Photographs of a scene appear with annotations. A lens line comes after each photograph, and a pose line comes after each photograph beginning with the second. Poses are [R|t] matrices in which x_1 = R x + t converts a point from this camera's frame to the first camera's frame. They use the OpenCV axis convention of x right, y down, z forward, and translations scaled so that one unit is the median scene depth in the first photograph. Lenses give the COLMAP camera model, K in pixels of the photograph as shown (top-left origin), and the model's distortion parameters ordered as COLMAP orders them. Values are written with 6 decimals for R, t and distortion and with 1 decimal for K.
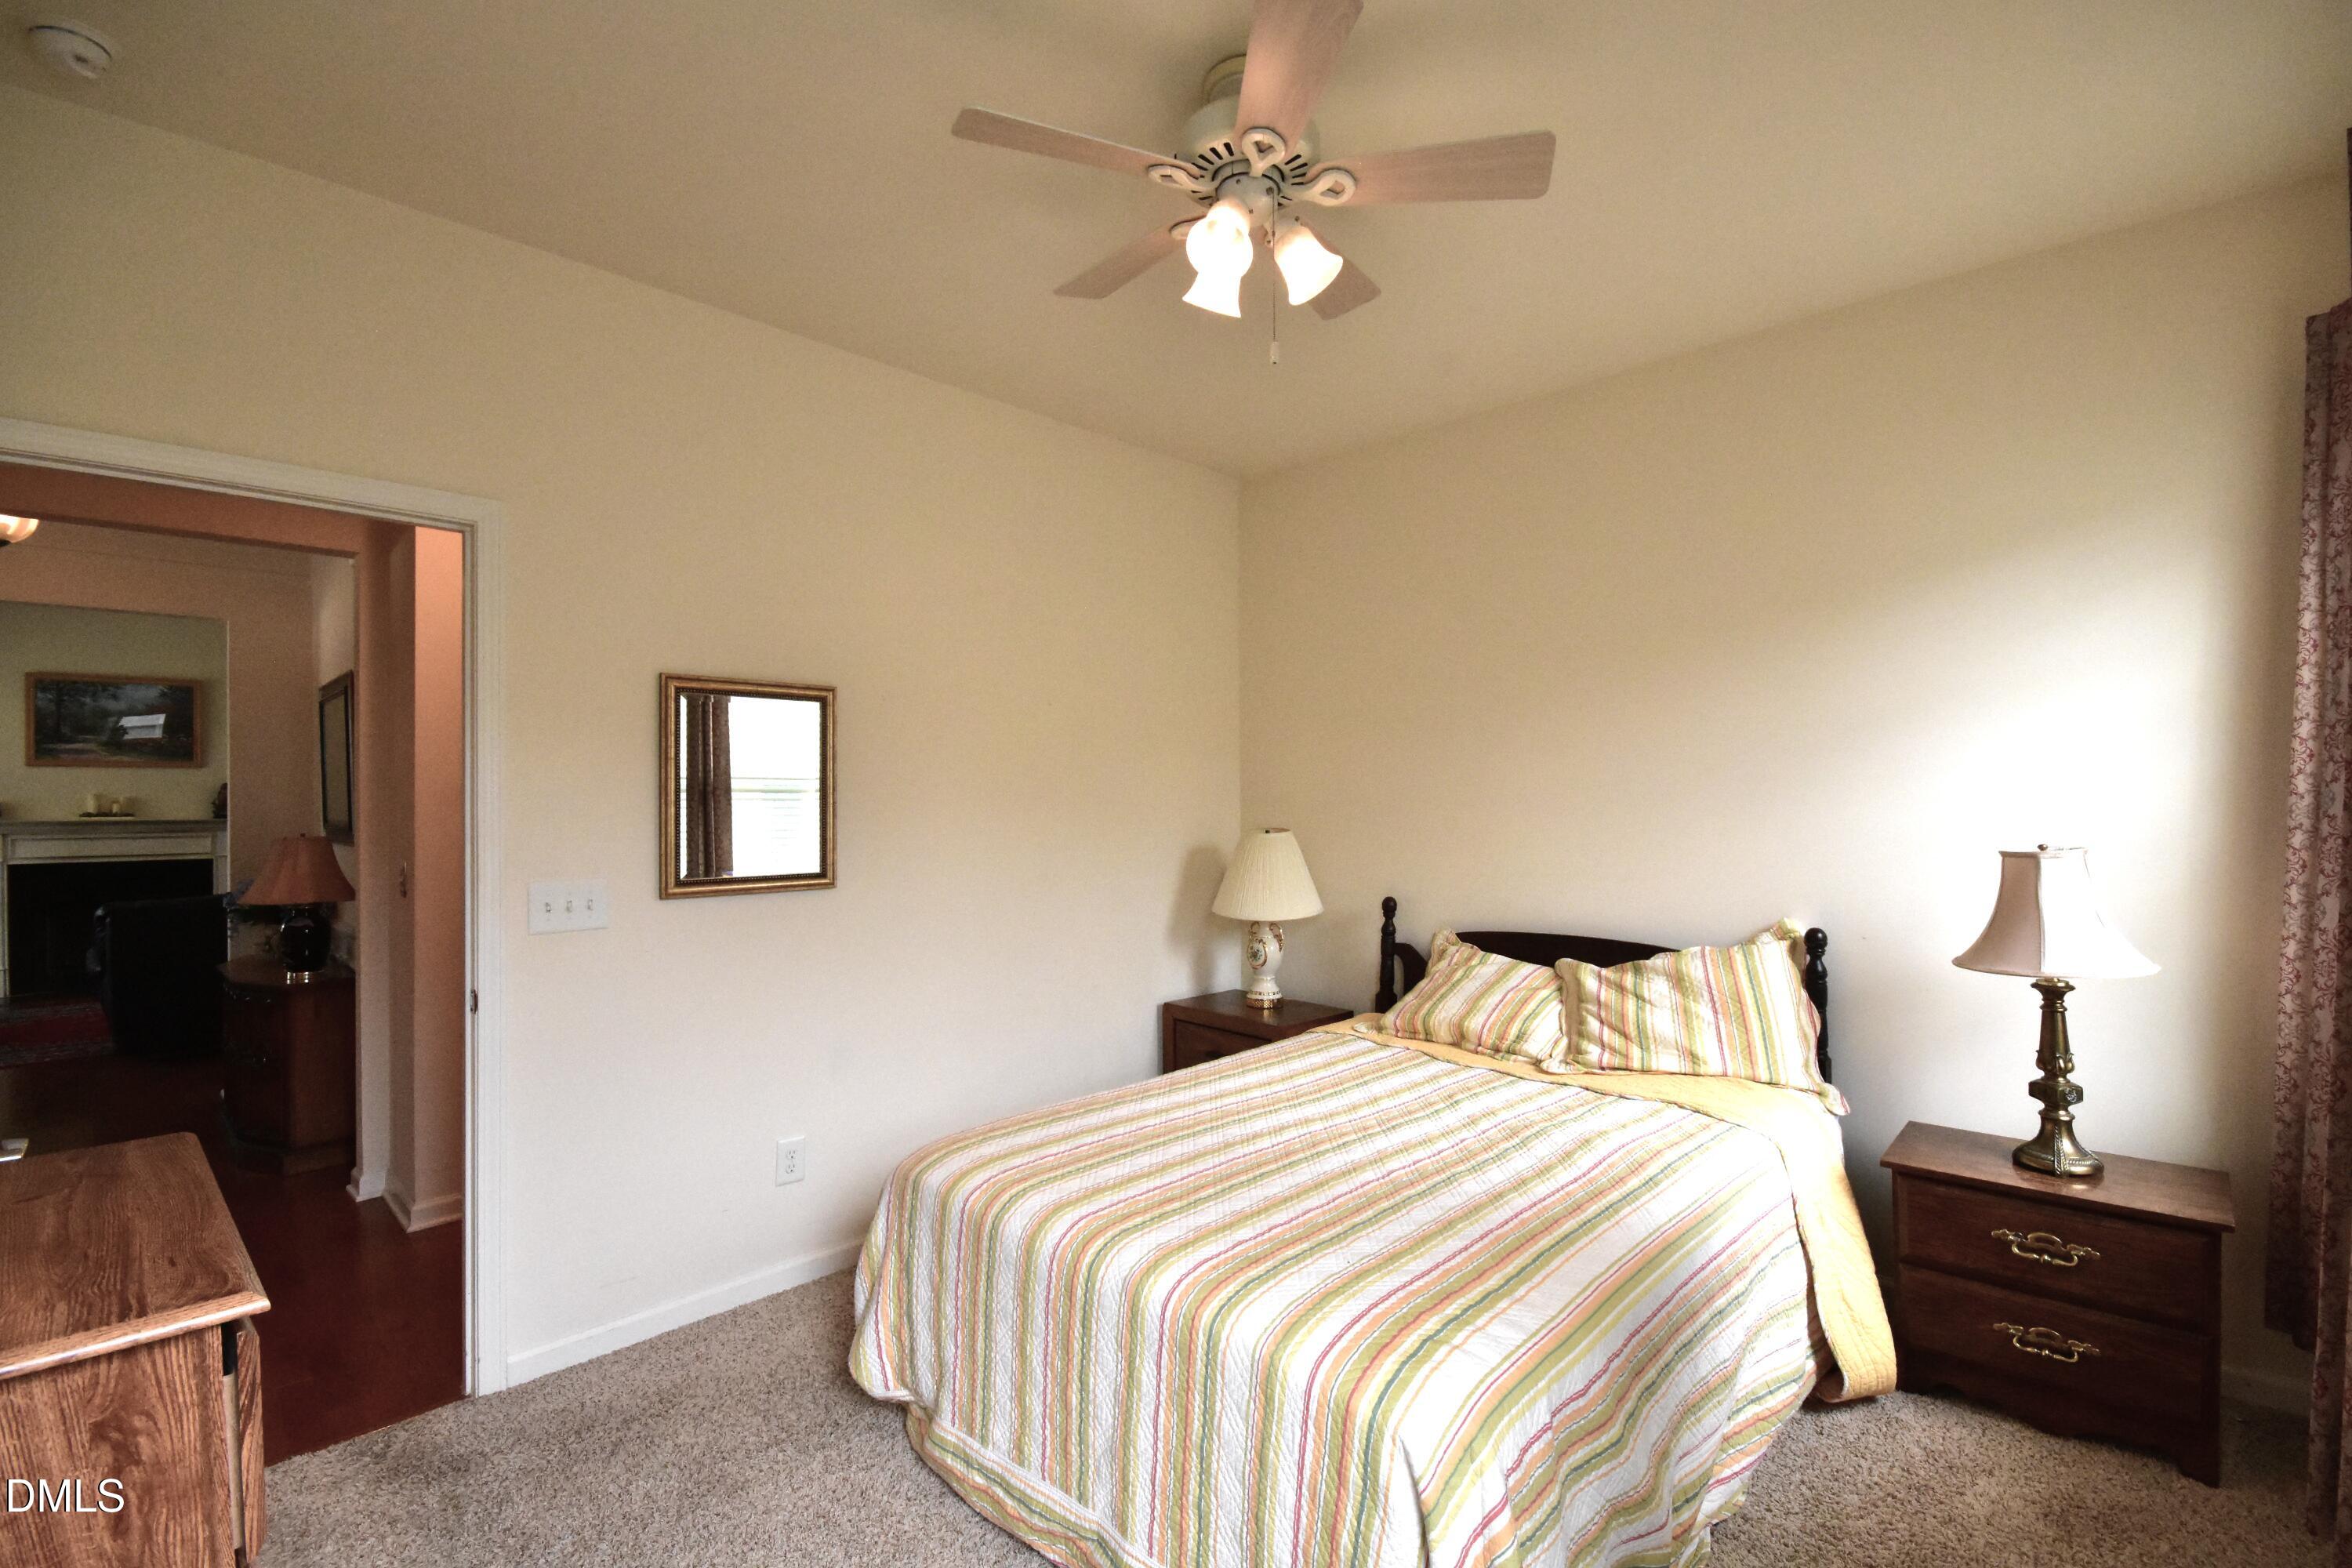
lens RADIAL K [[1108.8, 0, 1137.7], [0, 1108.8, 786.9], [0, 0, 1]] dist [-0.000779, 0.000224]
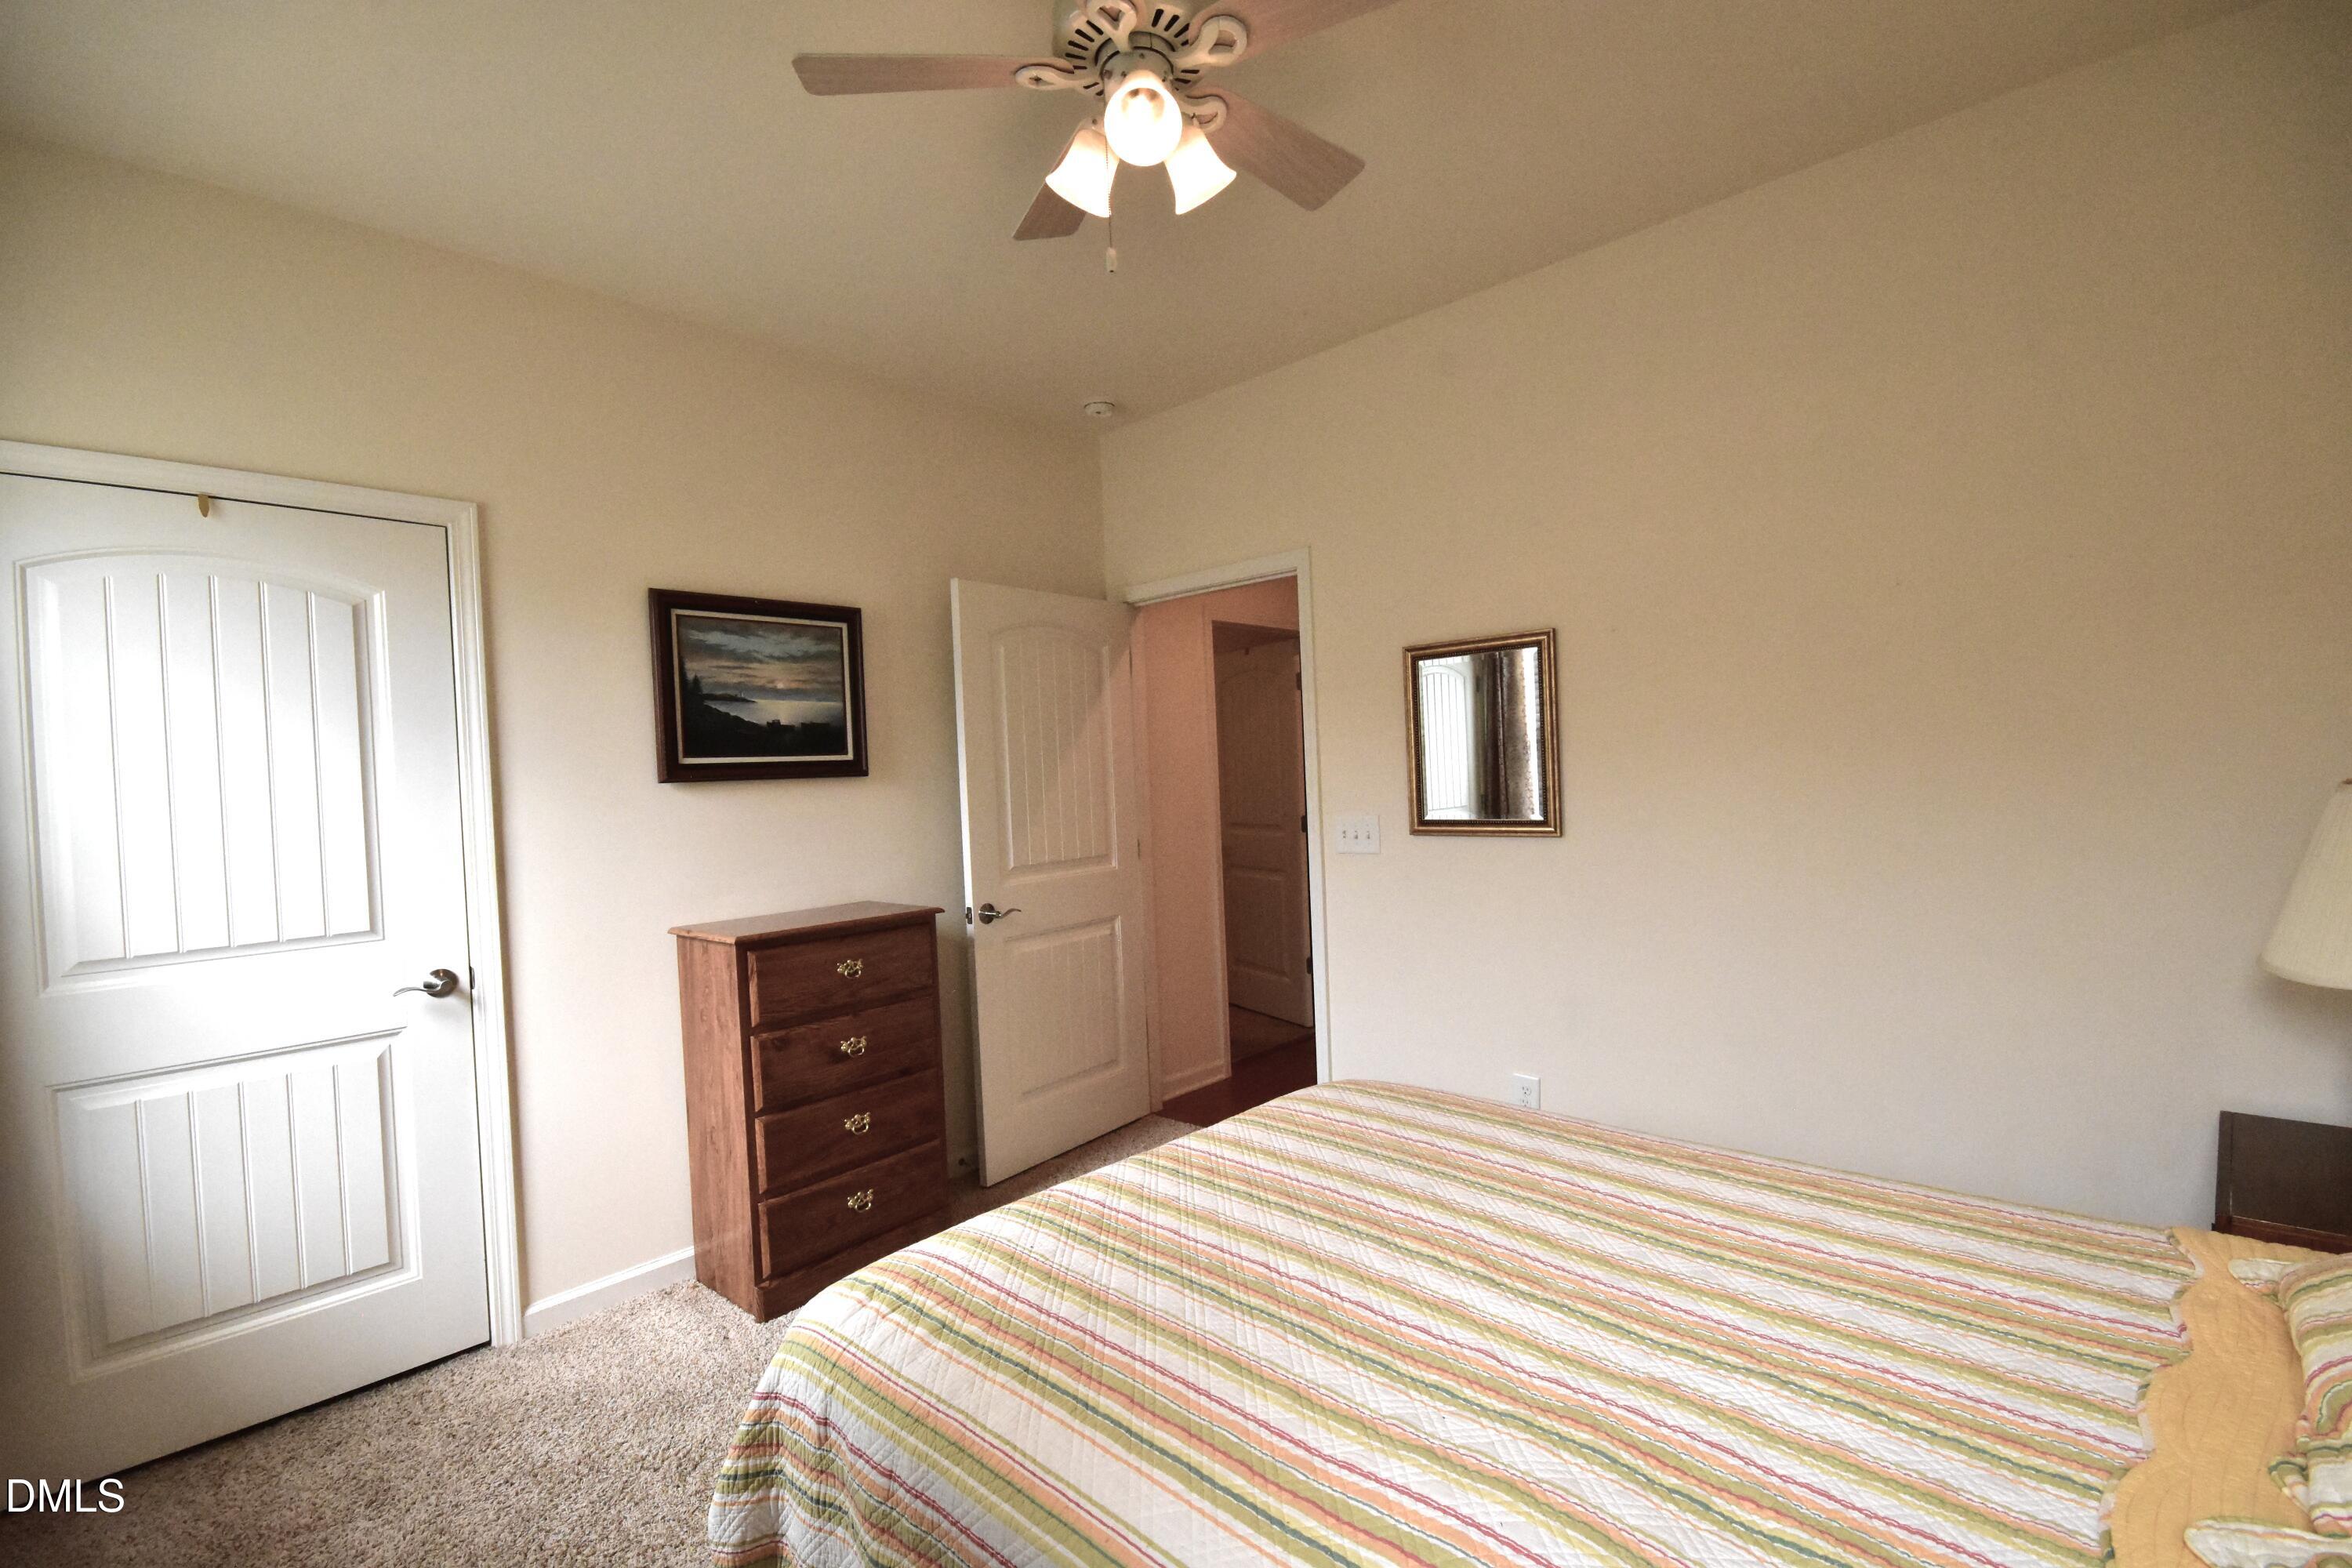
lens RADIAL K [[1053.9, 0, 1189.2], [0, 1053.9, 771.8], [0, 0, 1]] dist [0.012858, -0.000495]
pose [[0.005264, 0.001383, -0.999985, 0.785291], [0.054324, 0.998522, 0.001667, 0.019962], [0.998510, -0.054332, 0.005181, 0.827927]]
